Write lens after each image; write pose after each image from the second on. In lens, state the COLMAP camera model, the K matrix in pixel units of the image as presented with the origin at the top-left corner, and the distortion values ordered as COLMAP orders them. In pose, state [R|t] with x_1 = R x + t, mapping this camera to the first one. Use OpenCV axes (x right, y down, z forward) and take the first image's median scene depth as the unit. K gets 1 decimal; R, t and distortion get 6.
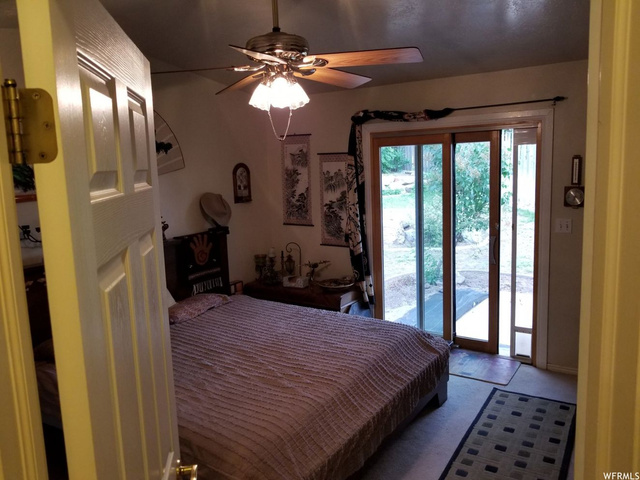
lens RADIAL K [[505.2, 0, 320.0], [0, 505.2, 240.0], [0, 0, 1]] dist [0.001616, 0.000310]
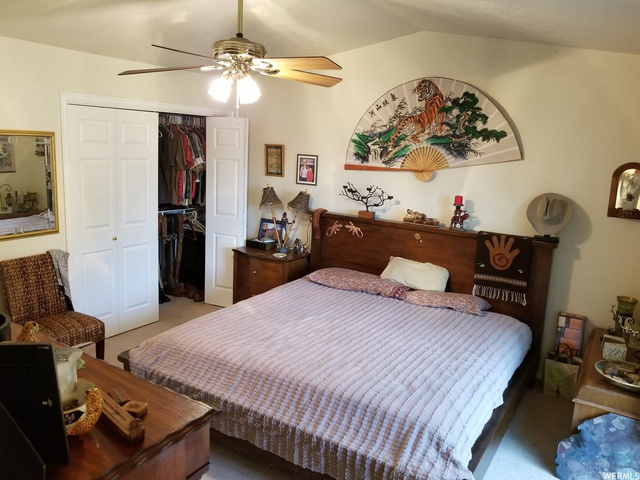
lens RADIAL K [[505.2, 0, 320.0], [0, 505.2, 240.0], [0, 0, 1]] dist [0.001616, 0.000310]
pose [[0.024617, 0.227044, -0.973573, 0.628576], [-0.198686, 0.955552, 0.217817, -0.135104], [0.979754, 0.188073, 0.068633, 0.640916]]
